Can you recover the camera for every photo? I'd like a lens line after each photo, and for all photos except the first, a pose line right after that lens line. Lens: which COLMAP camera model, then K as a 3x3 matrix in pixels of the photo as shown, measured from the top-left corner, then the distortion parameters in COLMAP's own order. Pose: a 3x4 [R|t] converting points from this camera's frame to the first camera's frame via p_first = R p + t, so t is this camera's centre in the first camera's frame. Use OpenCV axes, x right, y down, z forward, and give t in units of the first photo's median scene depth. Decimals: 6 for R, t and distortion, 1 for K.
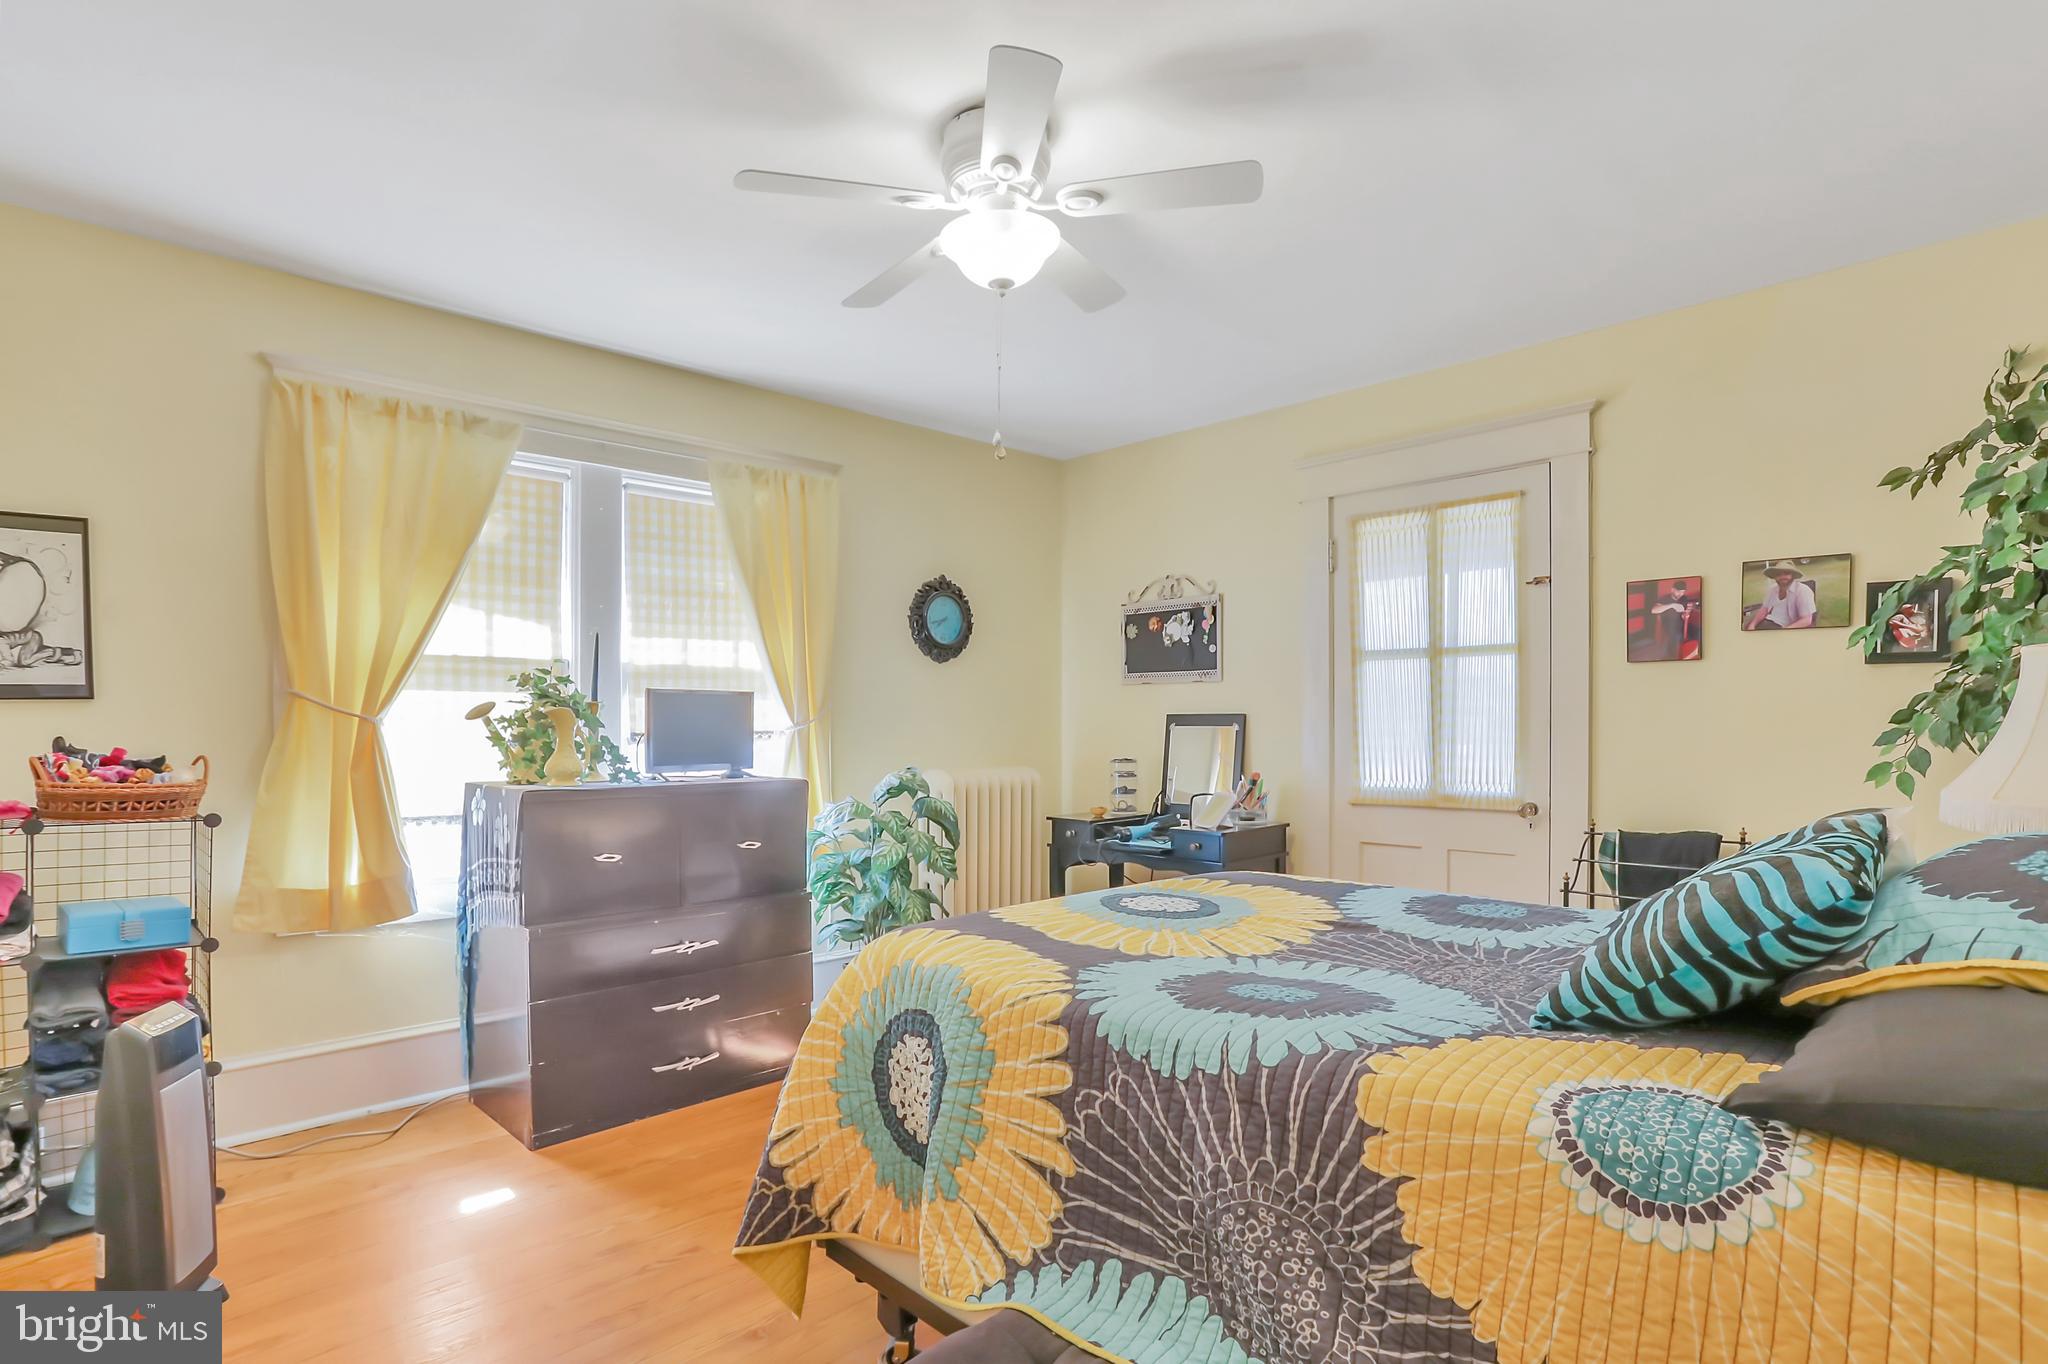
lens RADIAL K [[1000.8, 0, 1019.2], [0, 1000.8, 738.5], [0, 0, 1]] dist [-0.027258, 0.003970]
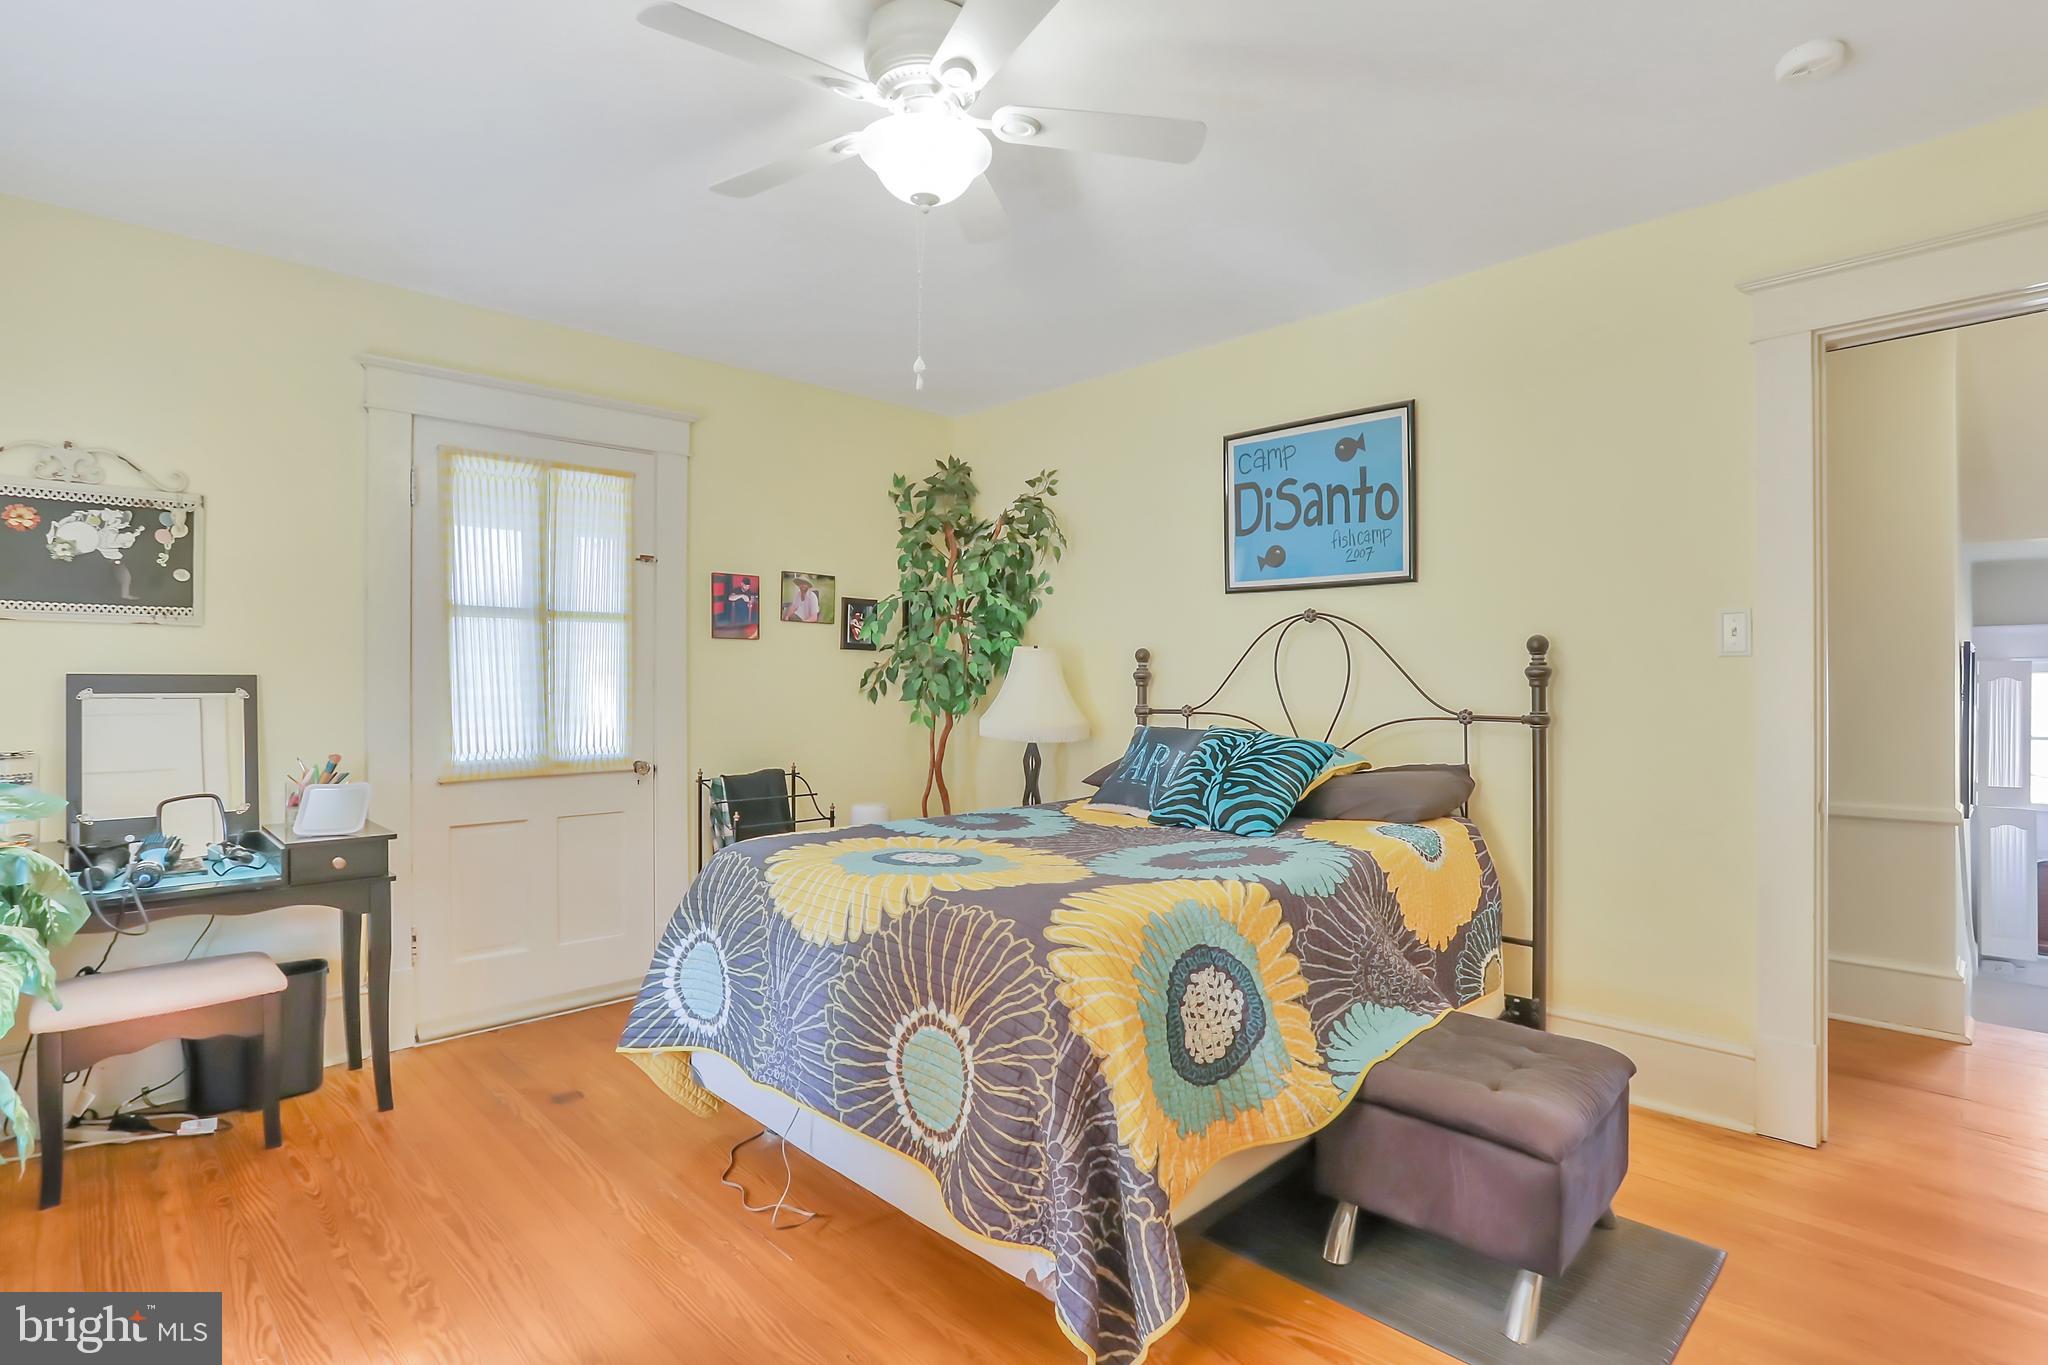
lens RADIAL K [[1000.8, 0, 1022.8], [0, 1000.8, 680.9], [0, 0, 1]] dist [-0.027258, 0.003970]
pose [[-0.000916, 0.007015, 0.999975, -0.583254], [0.019275, 0.999790, -0.006996, -0.006925], [-0.999814, 0.019268, -0.001051, 0.579939]]
